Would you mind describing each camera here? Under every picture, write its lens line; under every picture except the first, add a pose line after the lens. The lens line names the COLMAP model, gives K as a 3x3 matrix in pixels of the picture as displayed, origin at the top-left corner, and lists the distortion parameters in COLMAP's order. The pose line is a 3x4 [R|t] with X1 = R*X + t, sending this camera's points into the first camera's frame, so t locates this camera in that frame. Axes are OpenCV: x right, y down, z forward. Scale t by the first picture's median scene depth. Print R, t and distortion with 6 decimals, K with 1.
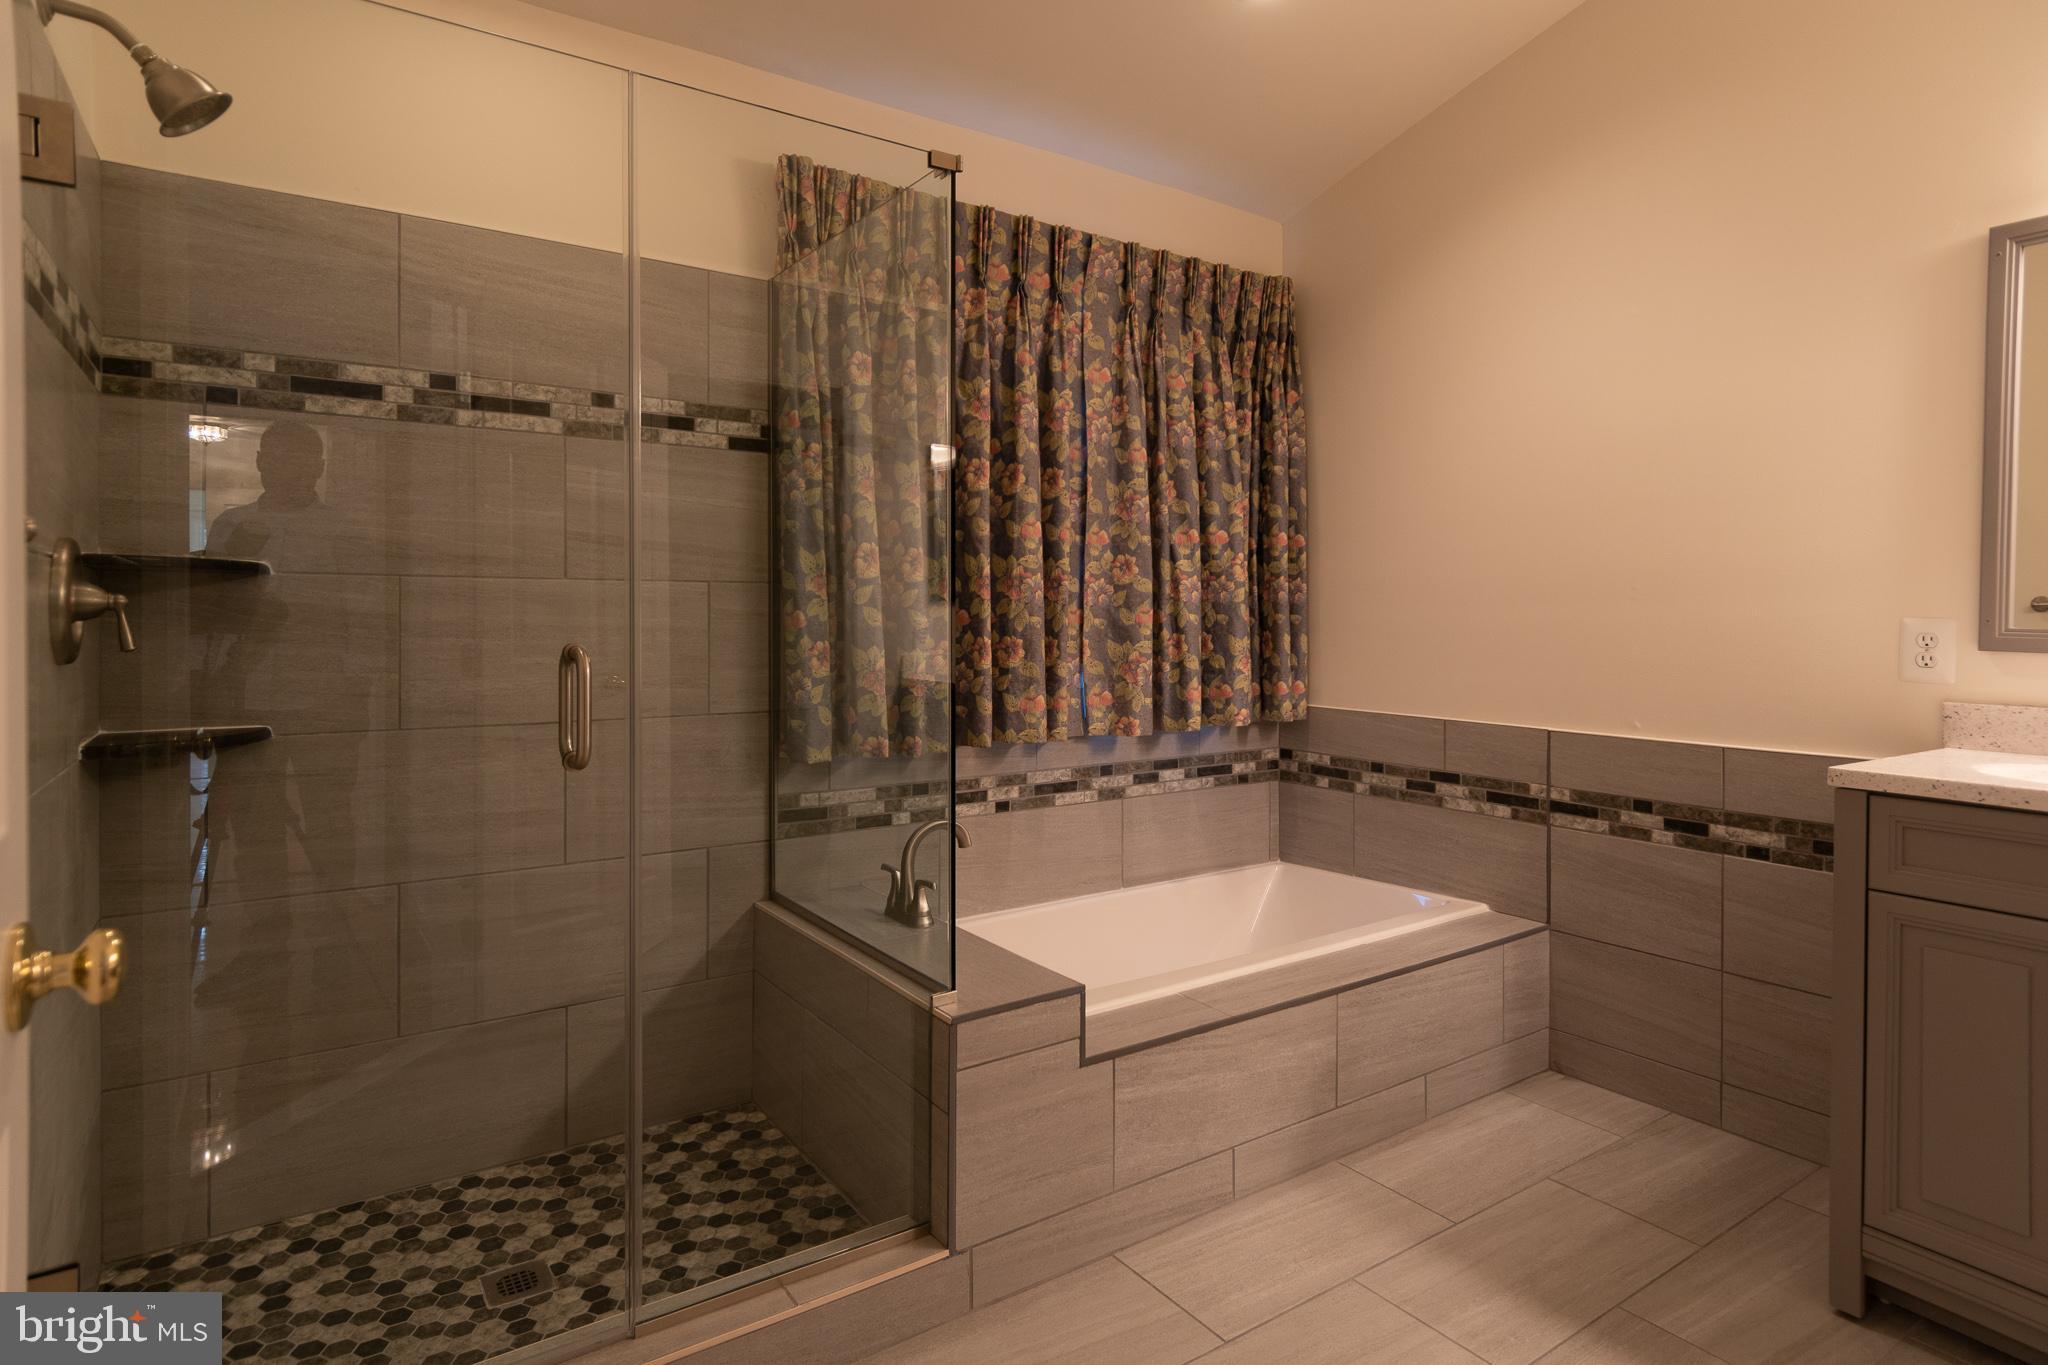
lens RADIAL K [[1111.9, 0, 1037.4], [0, 1111.9, 634.4], [0, 0, 1]] dist [0.012868, -0.015628]
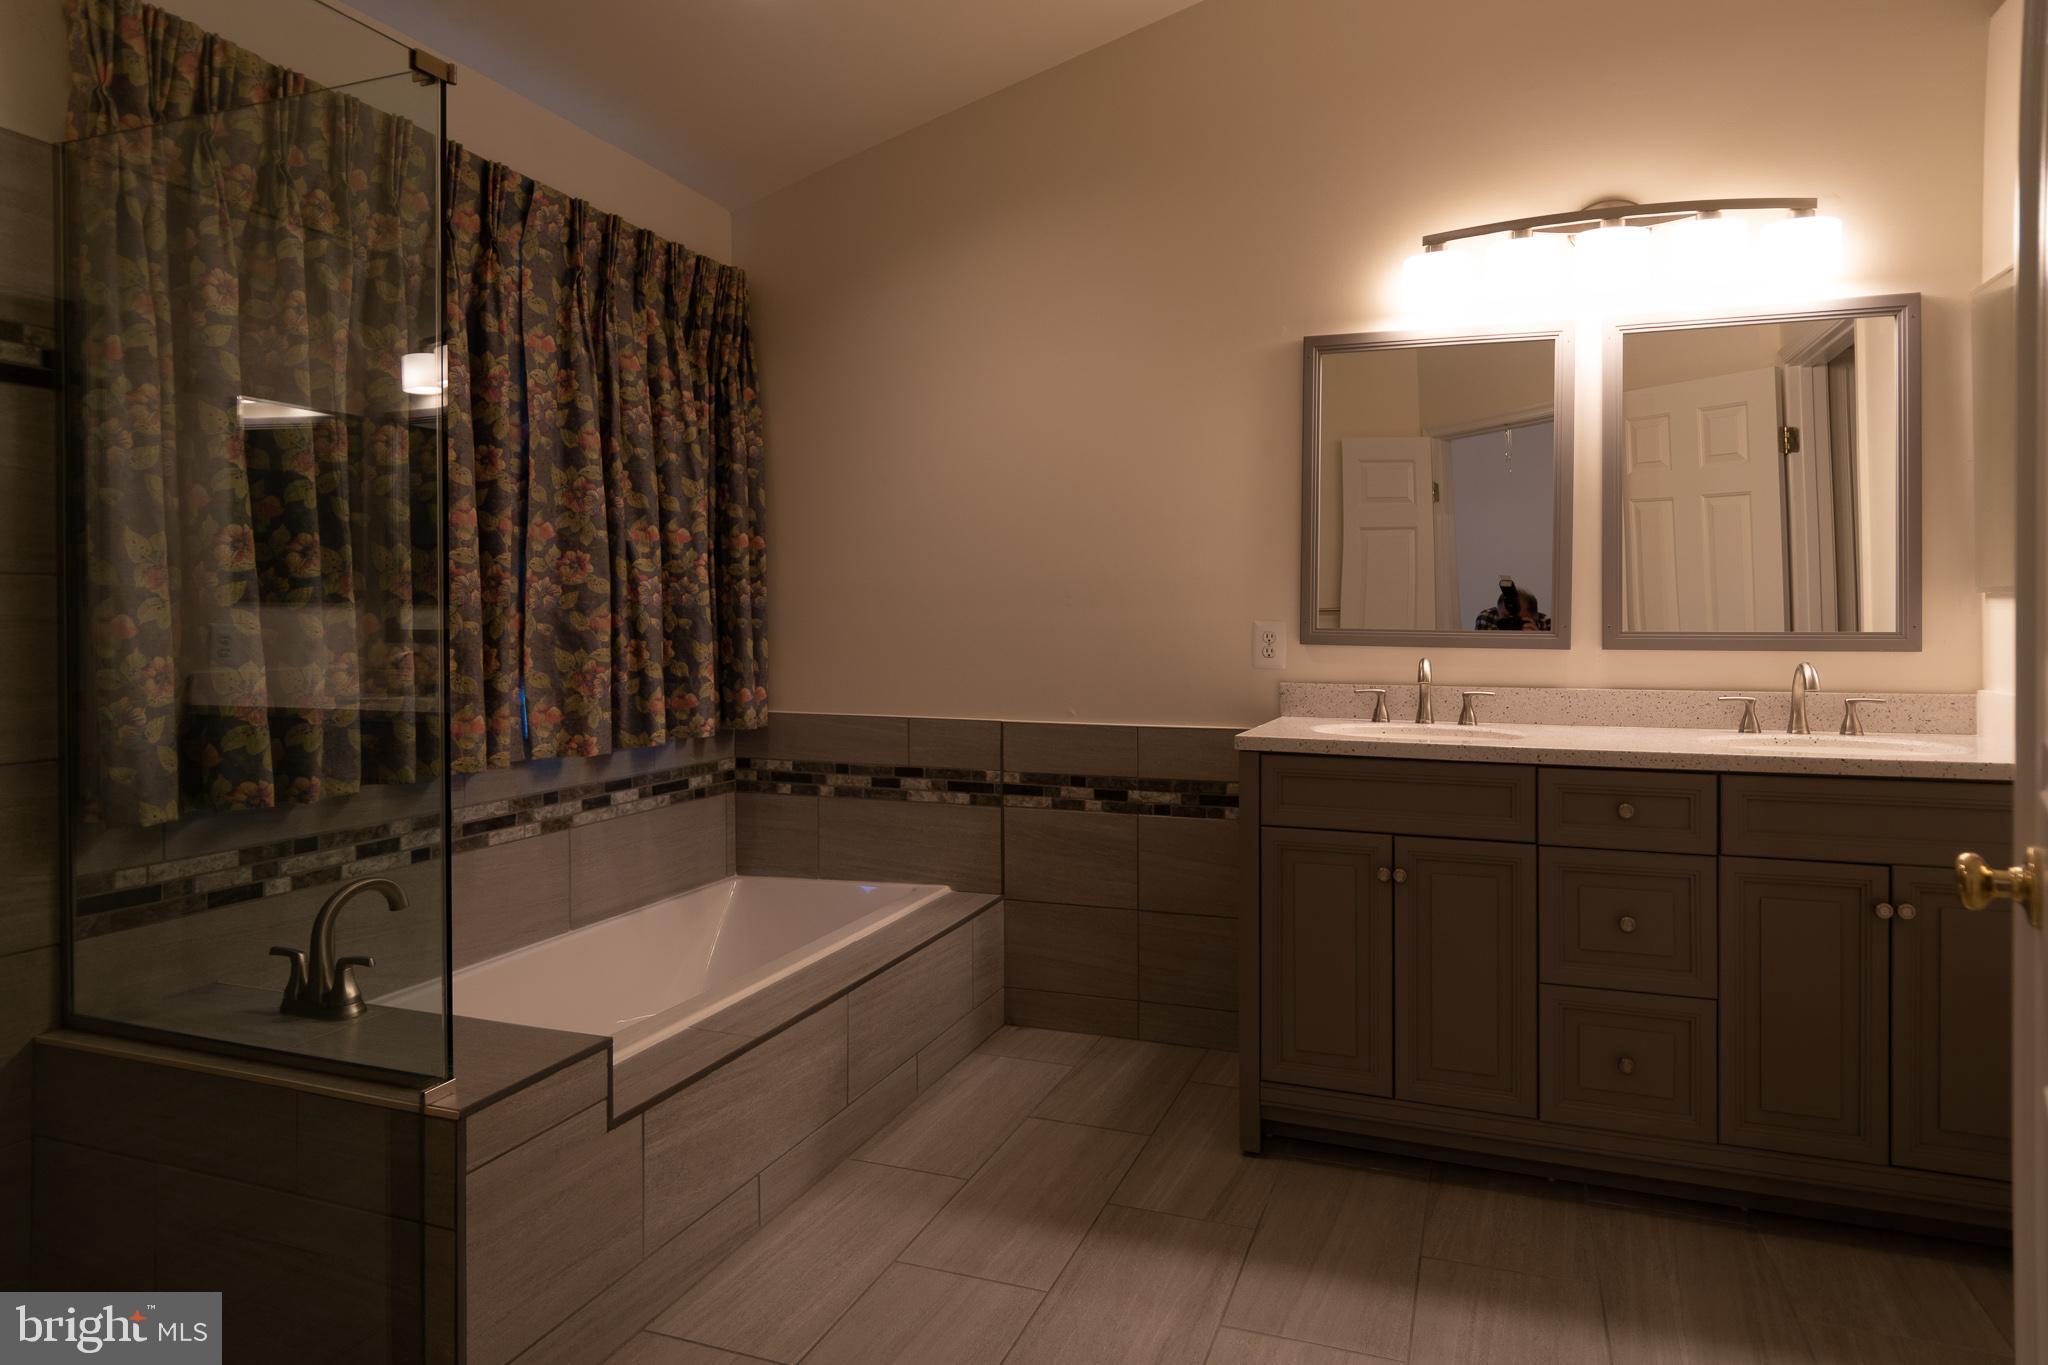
lens RADIAL K [[1123.0, 0, 1155.1], [0, 1123.0, 628.9], [0, 0, 1]] dist [-0.001660, -0.004869]
pose [[0.784148, -0.007933, 0.620523, -0.120889], [0.012445, 0.999918, -0.002944, -0.001676], [-0.620449, 0.010031, 0.784183, 0.019932]]
